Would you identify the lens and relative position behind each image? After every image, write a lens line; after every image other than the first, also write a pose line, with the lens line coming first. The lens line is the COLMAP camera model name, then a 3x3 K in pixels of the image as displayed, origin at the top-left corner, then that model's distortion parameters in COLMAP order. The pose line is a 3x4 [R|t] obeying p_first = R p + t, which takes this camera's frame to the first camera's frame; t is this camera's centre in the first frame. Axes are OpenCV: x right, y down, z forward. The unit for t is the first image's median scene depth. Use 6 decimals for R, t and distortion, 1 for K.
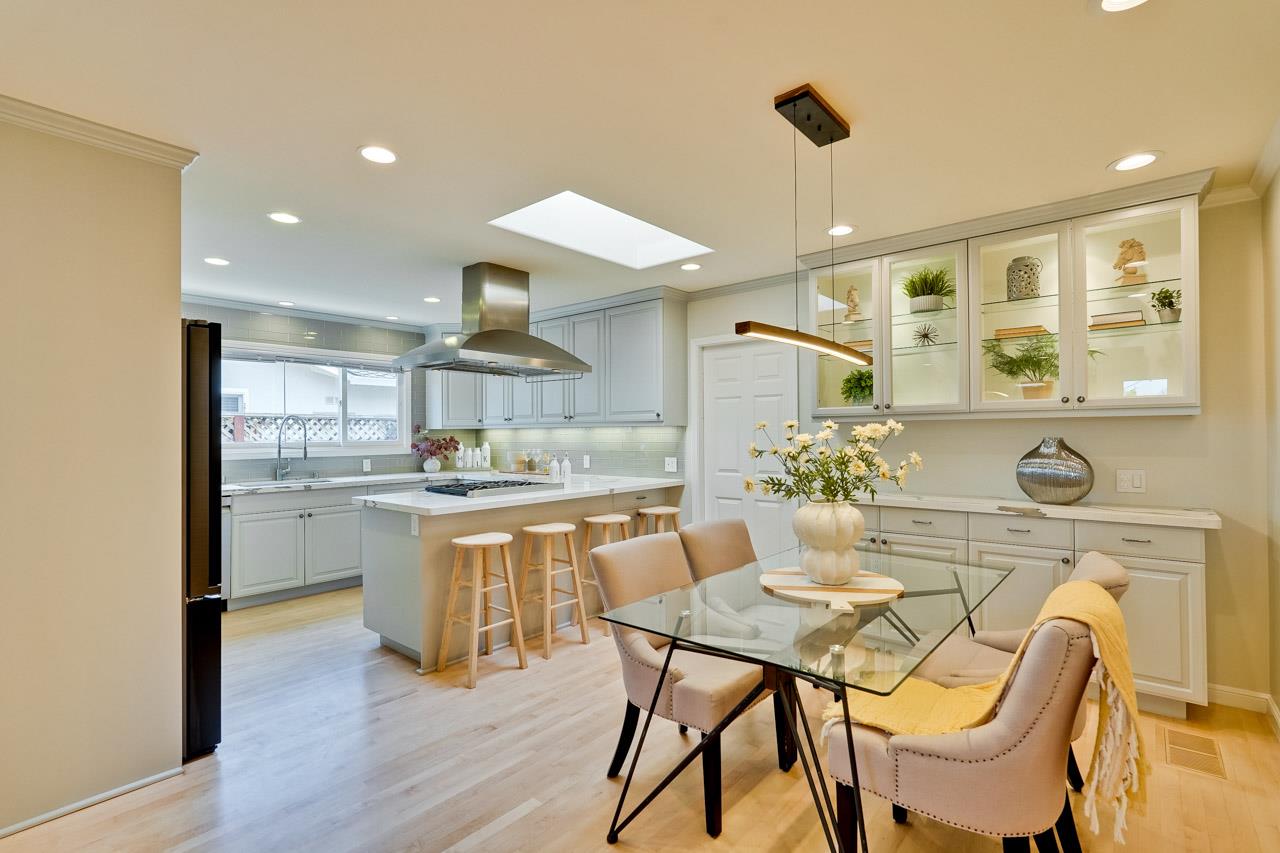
lens RADIAL K [[599.9, 0, 637.7], [0, 599.9, 431.0], [0, 0, 1]] dist [-0.004248, 0.001022]
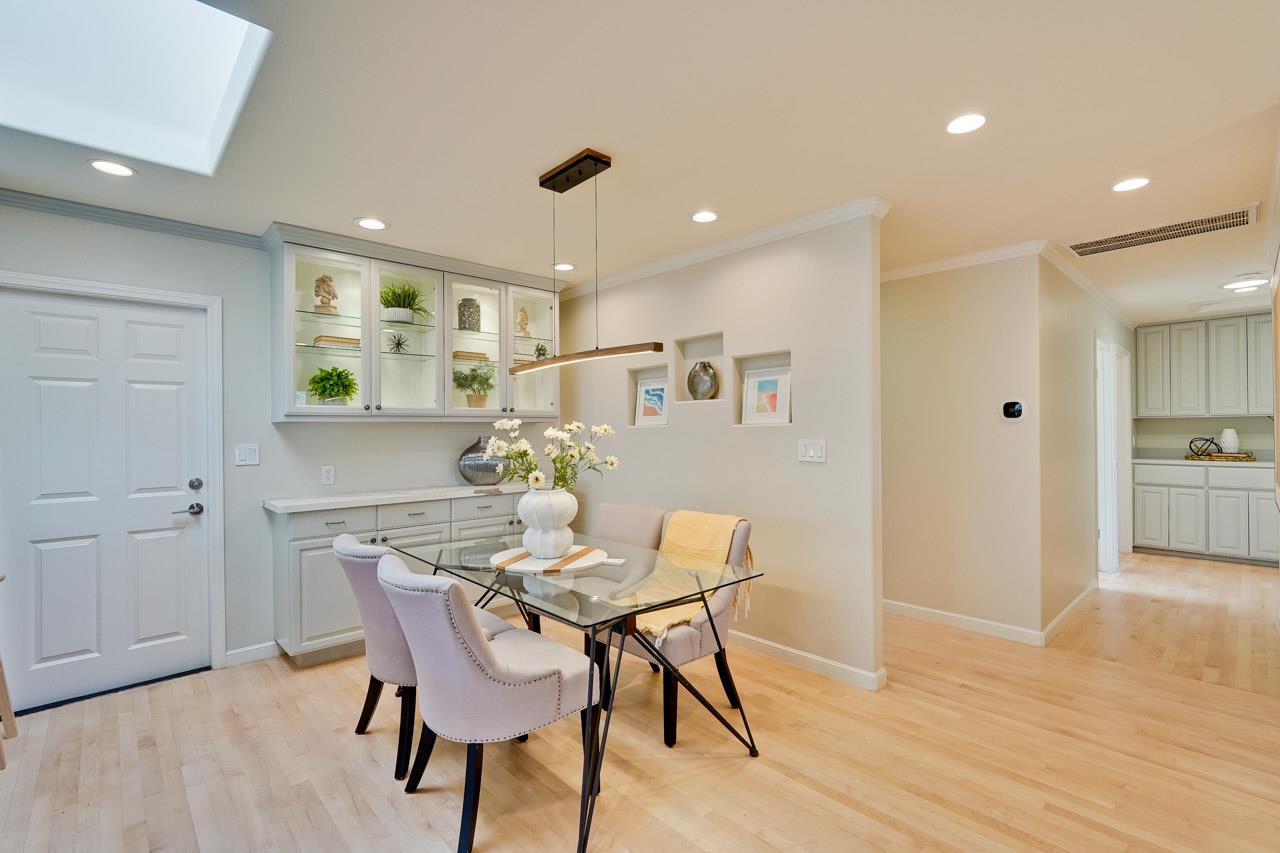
lens RADIAL K [[580.0, 0, 644.7], [0, 580.0, 429.5], [0, 0, 1]] dist [-0.001618, 0.000169]
pose [[0.103619, 0.006880, 0.994593, -0.386606], [0.002783, 0.999970, -0.007207, 0.003720], [-0.994613, 0.003514, 0.103597, 0.329648]]
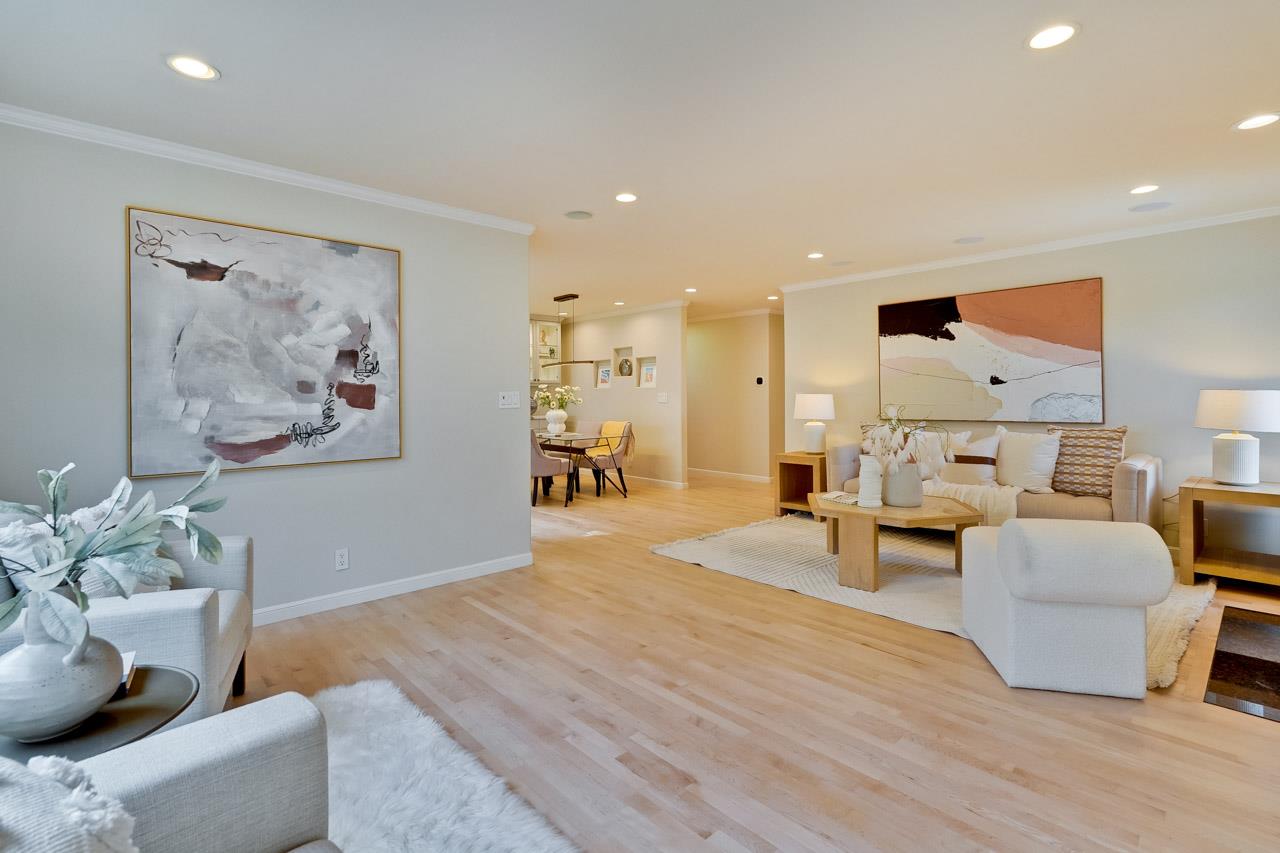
lens RADIAL K [[573.0, 0, 636.4], [0, 573.0, 423.7], [0, 0, 1]] dist [-0.006816, 0.000567]
pose [[0.122193, -0.043030, 0.991573, -1.330086], [-0.000133, 0.999059, 0.043371, 0.027223], [-0.992506, -0.005431, 0.122072, 0.082638]]
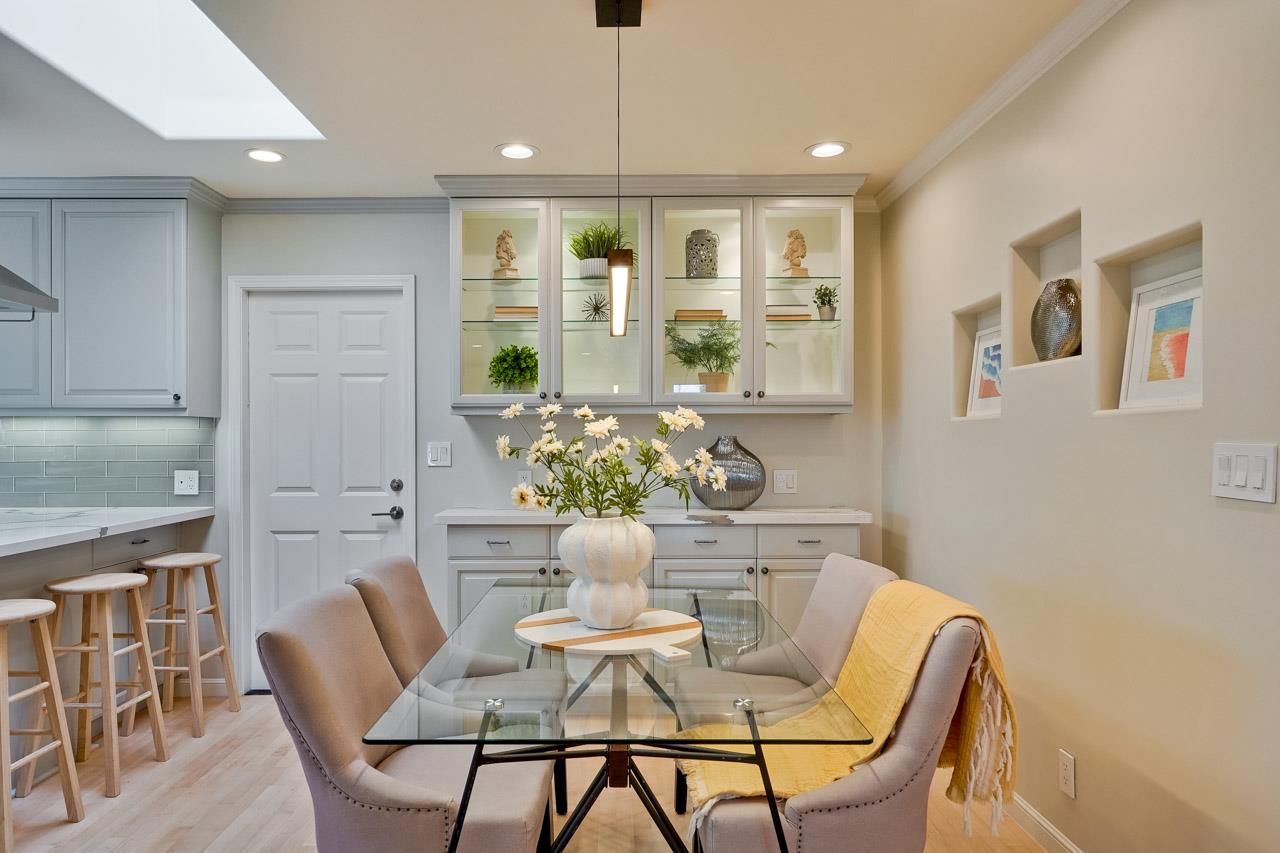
lens RADIAL K [[823.6, 0, 619.8], [0, 823.6, 440.7], [0, 0, 1]] dist [0.000601, 0.000282]
pose [[0.760060, 0.003599, 0.649843, -0.155243], [-0.006091, 0.999980, 0.001585, 0.011170], [-0.649824, -0.005163, 0.760067, 0.107459]]
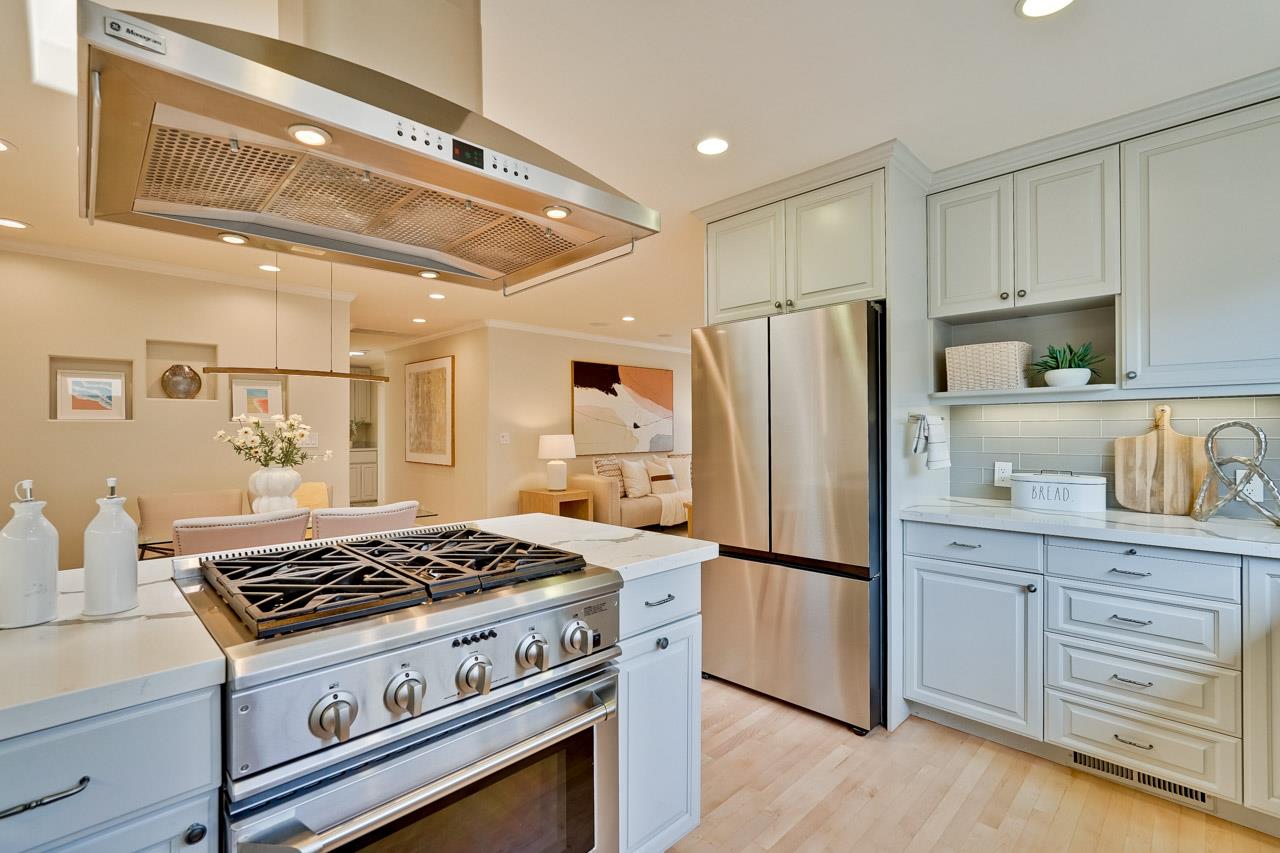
lens RADIAL K [[568.9, 0, 640.0], [0, 568.9, 426.5], [0, 0, 1]] dist [-0.012312, 0.008487]
pose [[-0.996130, 0.008408, 0.087495, -0.363864], [0.007369, 0.999899, -0.012180, 0.015739], [-0.087588, -0.011488, -0.996091, 1.132470]]
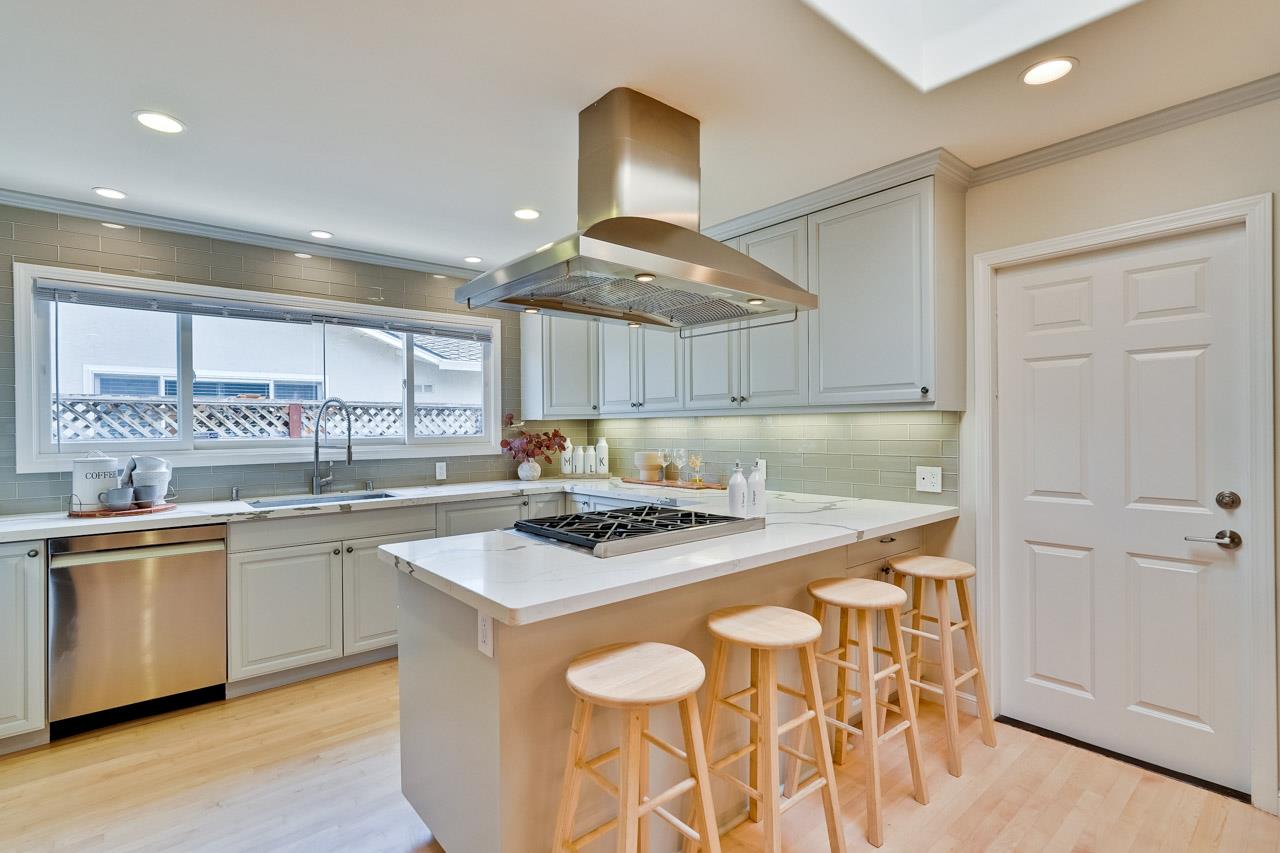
lens RADIAL K [[599.9, 0, 637.7], [0, 599.9, 431.0], [0, 0, 1]] dist [-0.004248, 0.001022]
pose [[0.987641, -0.000360, -0.156734, -0.134813], [0.002149, 0.999934, 0.011245, 0.003218], [0.156719, -0.011443, 0.987577, 0.410569]]
